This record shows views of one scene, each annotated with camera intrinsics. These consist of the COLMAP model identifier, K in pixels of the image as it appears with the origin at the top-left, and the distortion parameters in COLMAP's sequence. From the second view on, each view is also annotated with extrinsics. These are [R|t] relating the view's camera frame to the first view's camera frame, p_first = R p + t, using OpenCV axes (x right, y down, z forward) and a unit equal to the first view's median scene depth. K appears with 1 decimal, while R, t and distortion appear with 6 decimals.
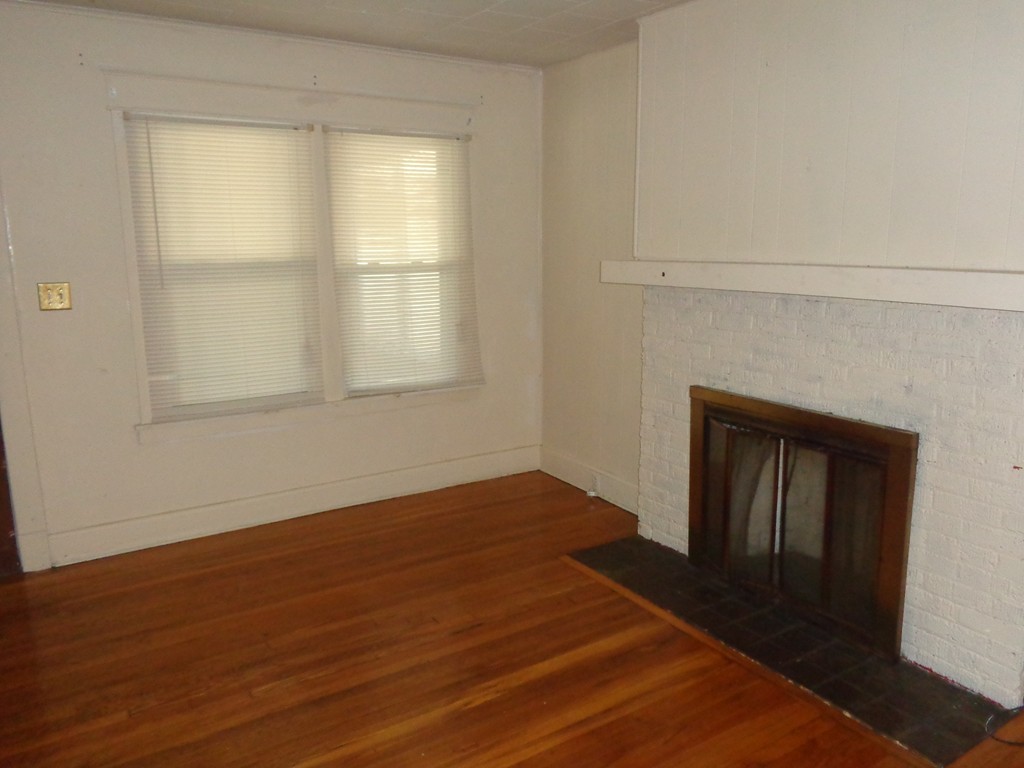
lens RADIAL K [[769.9, 0, 516.0], [0, 769.9, 384.9], [0, 0, 1]] dist [0.004776, -0.003289]
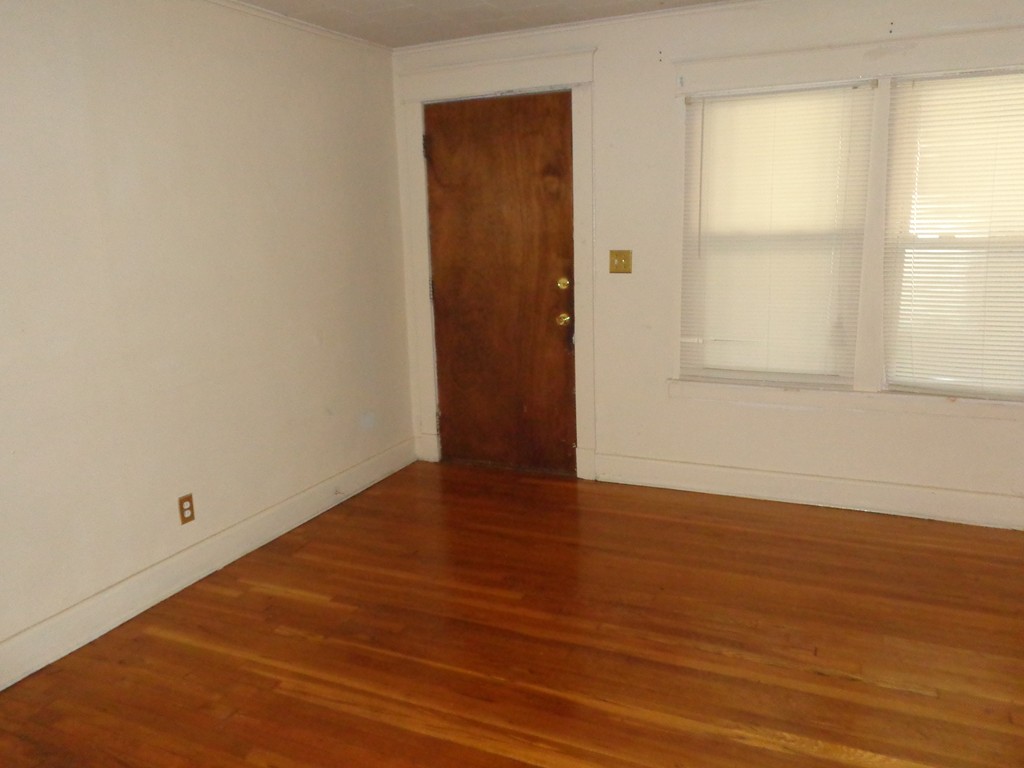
lens RADIAL K [[769.9, 0, 516.0], [0, 769.9, 384.9], [0, 0, 1]] dist [0.004776, -0.003289]
pose [[0.546767, 0.169599, -0.819928, 0.306413], [-0.138715, 0.984086, 0.111053, -0.032744], [0.825714, 0.053016, 0.561592, 0.179287]]
